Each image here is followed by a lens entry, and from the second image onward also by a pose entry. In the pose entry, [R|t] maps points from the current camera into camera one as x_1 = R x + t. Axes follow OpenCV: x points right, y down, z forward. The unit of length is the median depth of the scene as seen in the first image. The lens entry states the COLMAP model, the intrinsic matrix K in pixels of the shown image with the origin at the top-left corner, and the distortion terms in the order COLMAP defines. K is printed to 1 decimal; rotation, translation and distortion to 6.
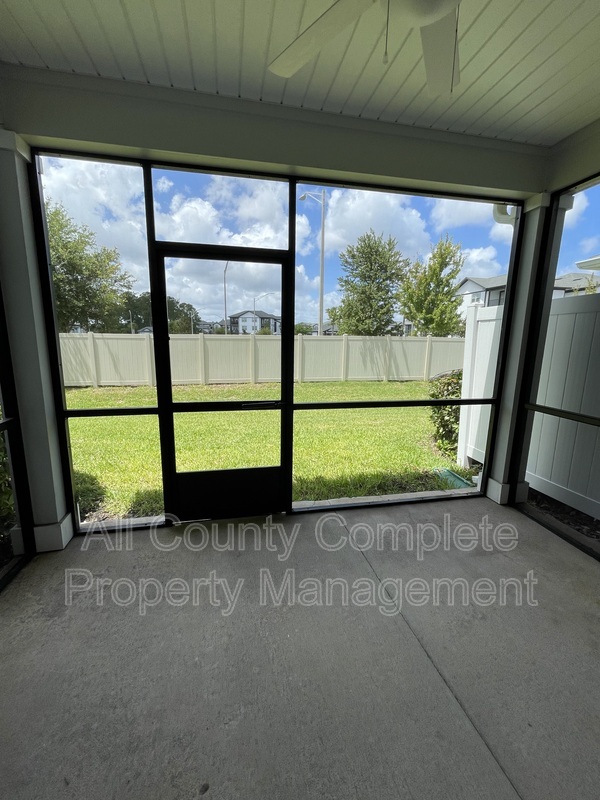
lens RADIAL K [[321.0, 0, 300.0], [0, 321.0, 398.7], [0, 0, 1]] dist [-0.000489, -0.000969]
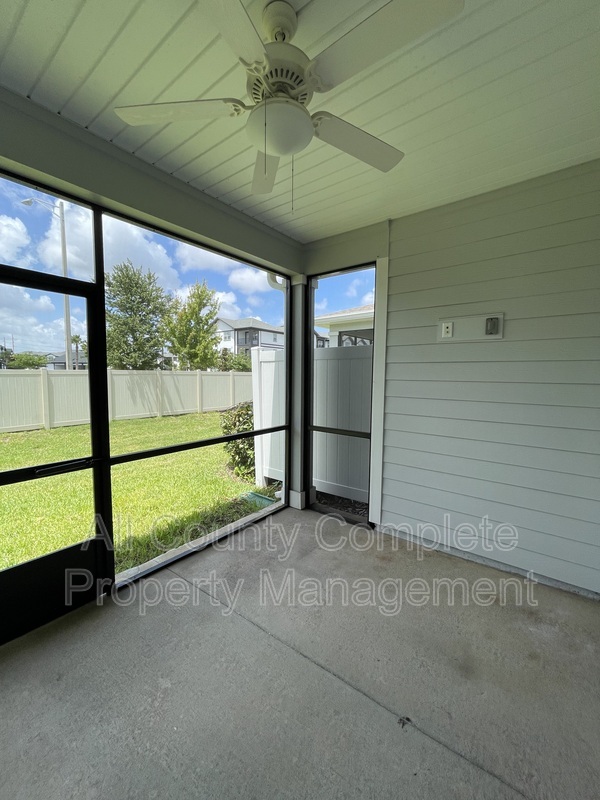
lens RADIAL K [[321.0, 0, 299.4], [0, 321.0, 397.7], [0, 0, 1]] dist [-0.000489, -0.000969]
pose [[0.757931, -0.055957, 0.649931, -0.146029], [0.121694, 0.990953, -0.056599, -0.025830], [-0.640883, 0.121991, 0.757883, 0.012446]]
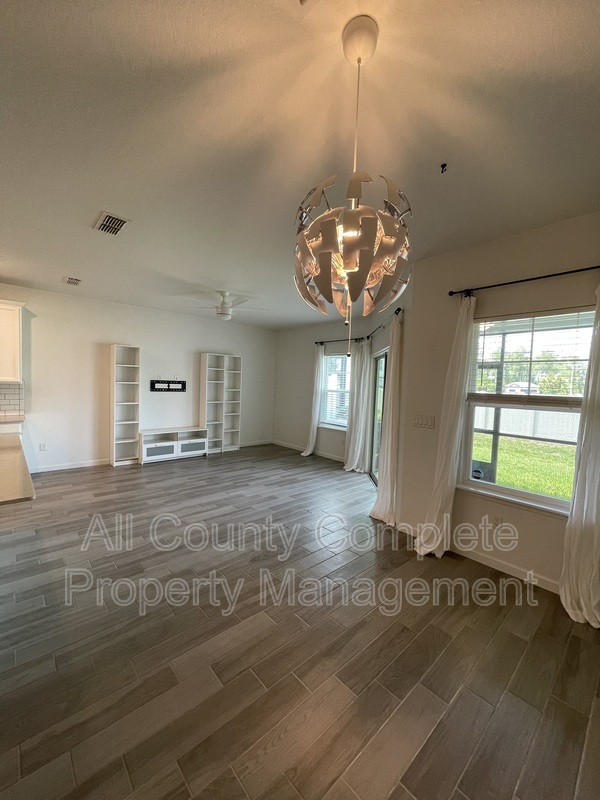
lens RADIAL K [[321.0, 0, 298.6], [0, 321.0, 397.3], [0, 0, 1]] dist [-0.000489, -0.000969]
pose [[0.509846, 0.043346, -0.859173, 0.868823], [-0.187574, 0.980301, -0.061853, 0.130039], [0.839567, 0.192694, 0.507933, -0.942502]]
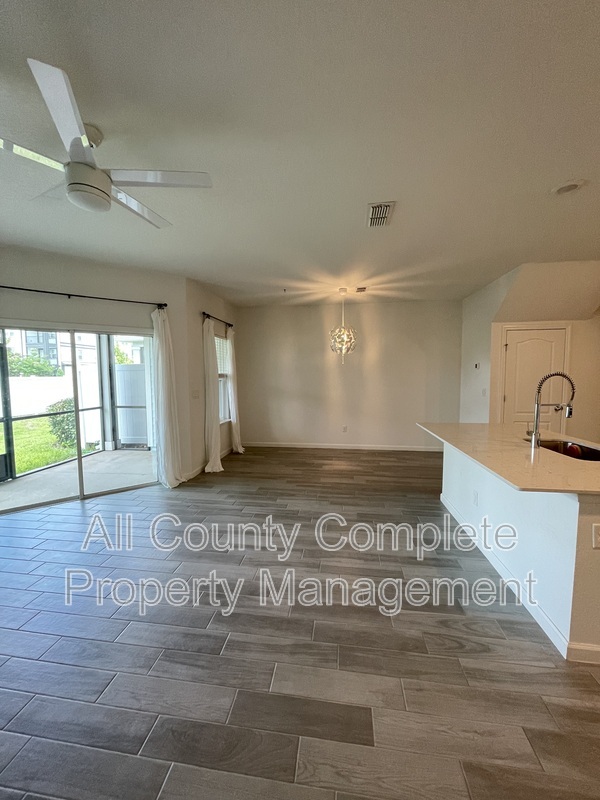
lens RADIAL K [[321.0, 0, 297.4], [0, 321.0, 399.3], [0, 0, 1]] dist [-0.000489, -0.000969]
pose [[0.334165, -0.087258, 0.938467, -0.997186], [0.184944, 0.982418, 0.025490, 0.139218], [-0.924191, 0.165046, 0.344428, -1.023893]]
